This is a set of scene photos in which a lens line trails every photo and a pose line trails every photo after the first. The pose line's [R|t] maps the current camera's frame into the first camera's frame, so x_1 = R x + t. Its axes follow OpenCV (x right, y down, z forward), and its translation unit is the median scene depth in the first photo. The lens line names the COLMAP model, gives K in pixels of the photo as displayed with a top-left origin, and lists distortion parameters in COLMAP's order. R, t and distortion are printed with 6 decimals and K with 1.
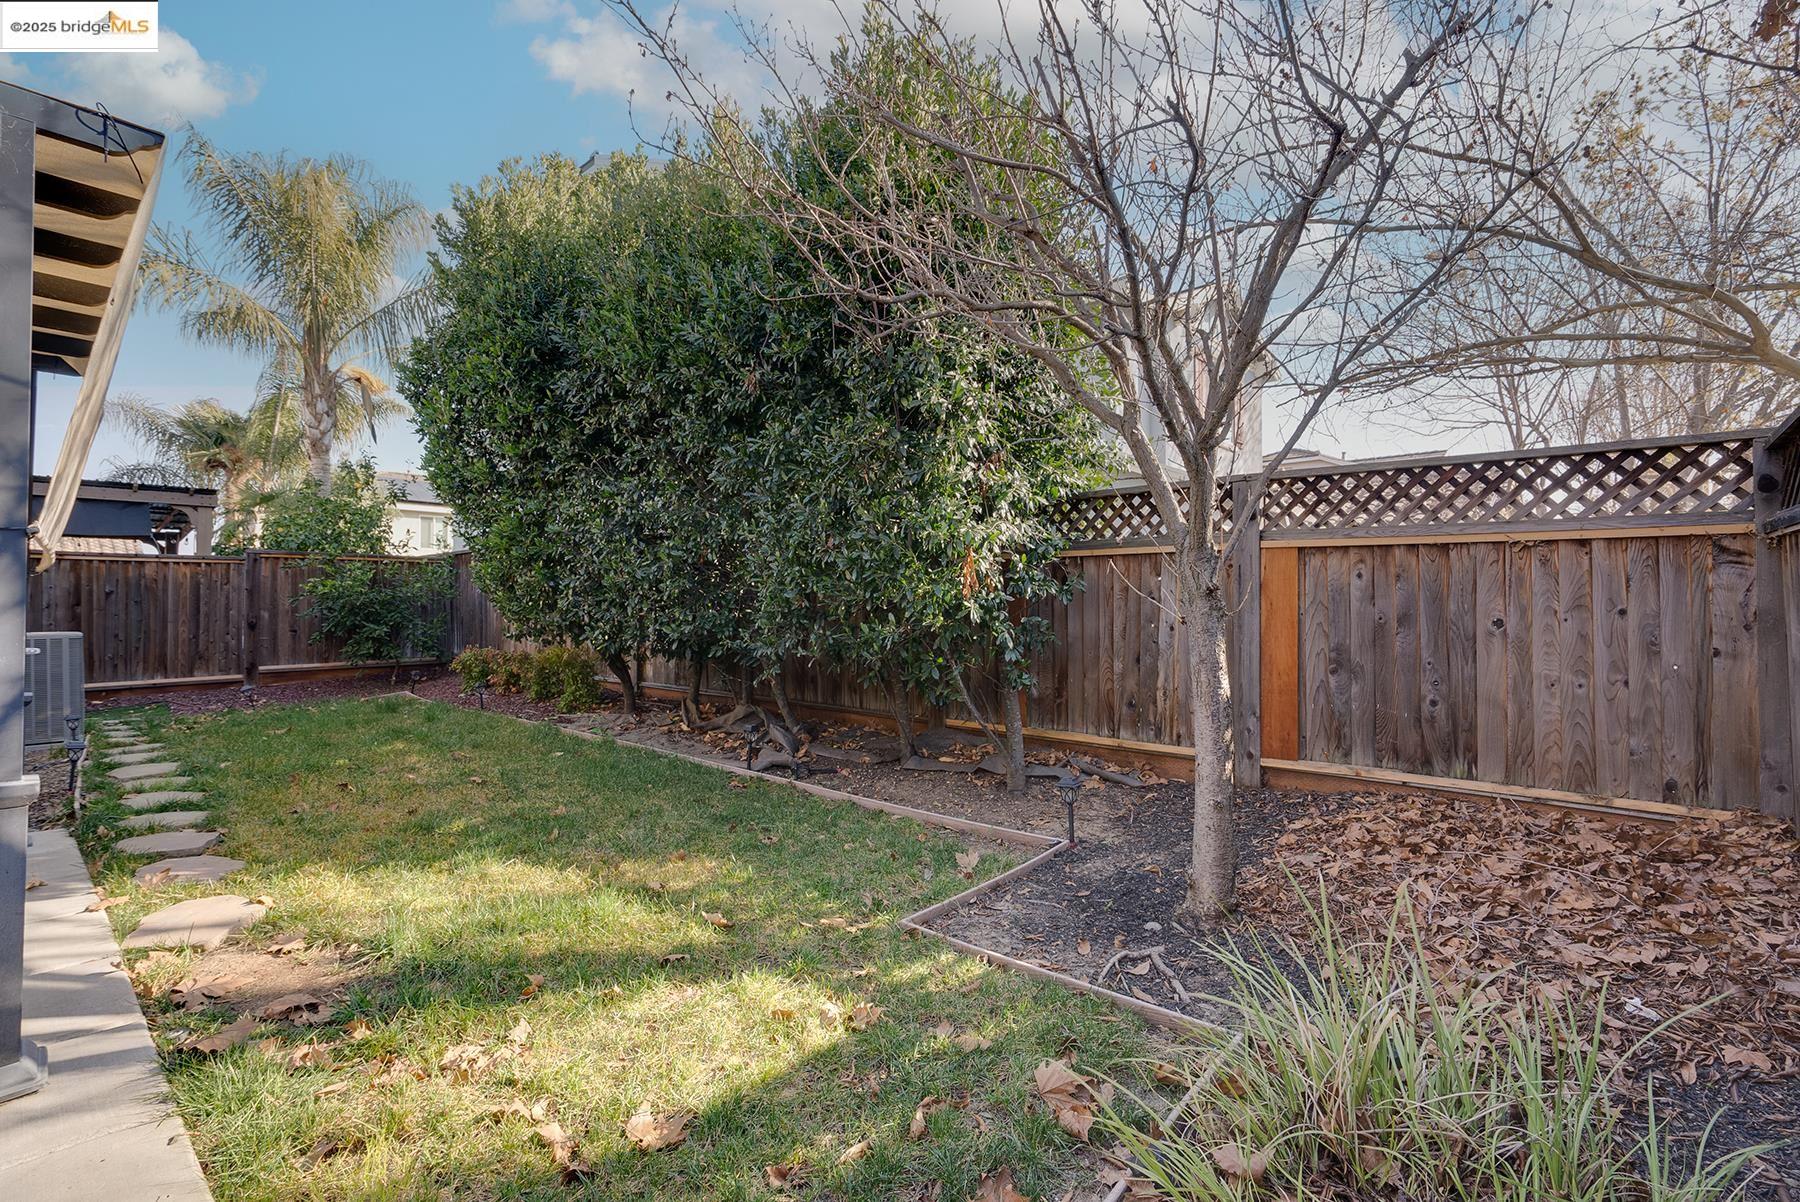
lens RADIAL K [[818.7, 0, 906.3], [0, 818.7, 599.9], [0, 0, 1]] dist [-0.003084, 0.000163]
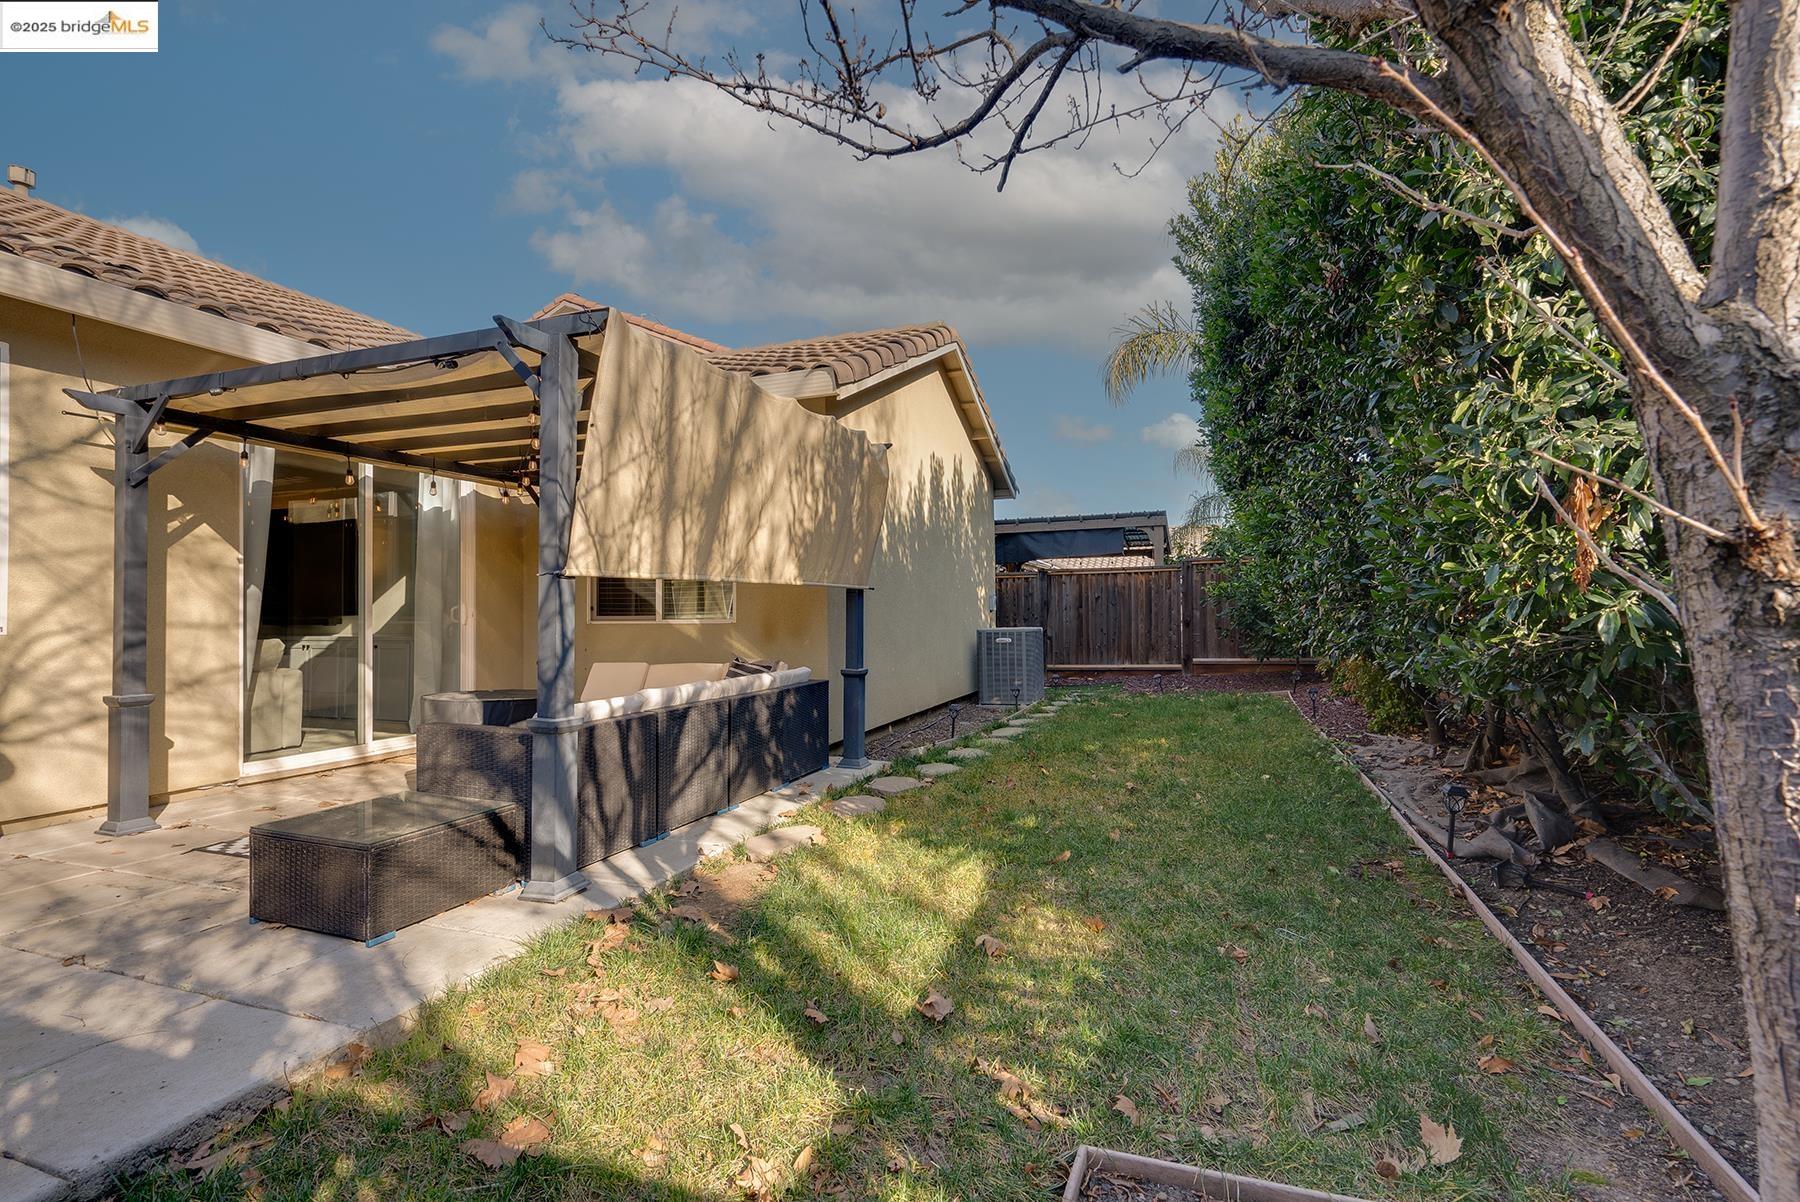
lens RADIAL K [[818.7, 0, 906.3], [0, 818.7, 599.9], [0, 0, 1]] dist [-0.003084, 0.000163]
pose [[0.336364, -0.019897, -0.941522, 0.240955], [0.024499, 0.999623, -0.012373, 0.004378], [0.941413, -0.018904, 0.336725, 0.333060]]
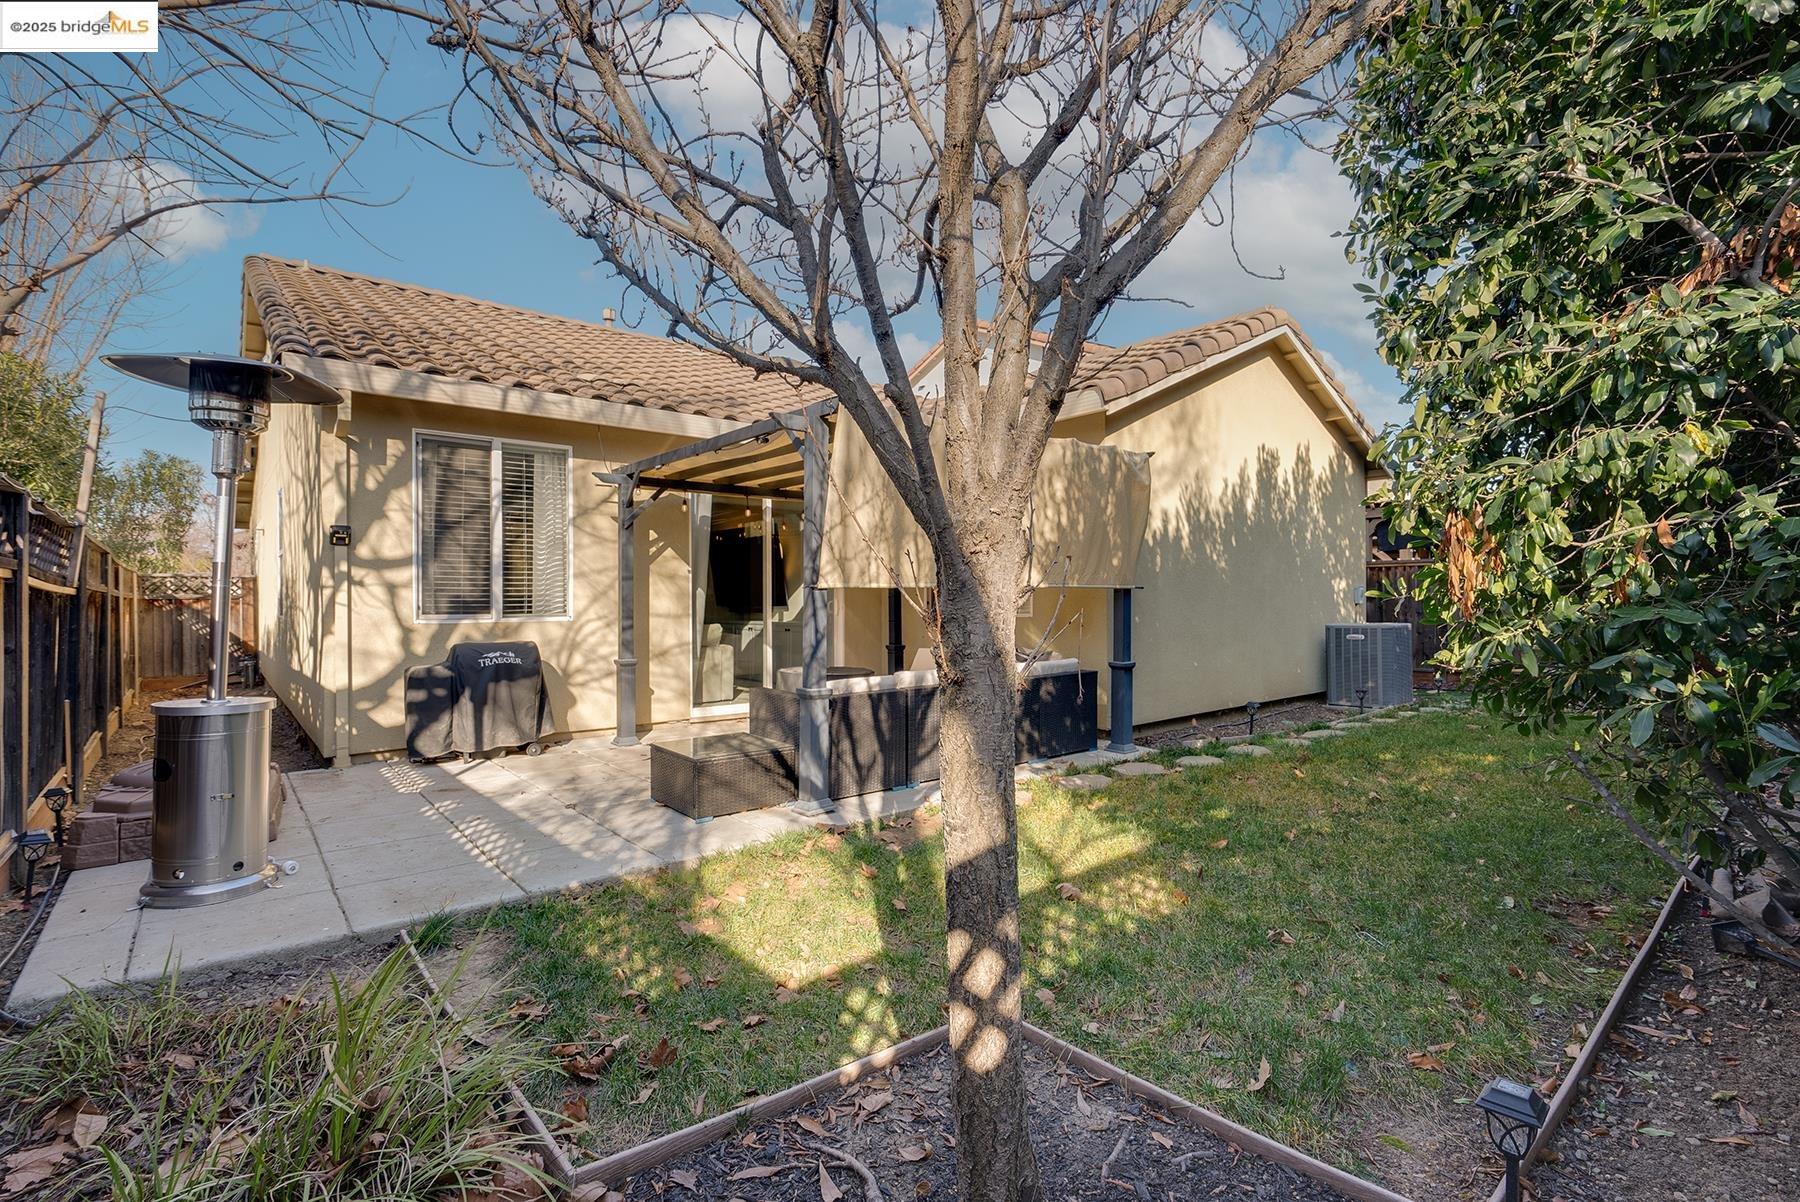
lens RADIAL K [[818.7, 0, 906.3], [0, 818.7, 599.9], [0, 0, 1]] dist [-0.003084, 0.000163]
pose [[-0.169856, -0.002346, -0.985466, 0.390794], [0.019535, 0.999793, -0.005748, -0.007034], [0.985275, -0.020227, -0.169775, 0.508498]]
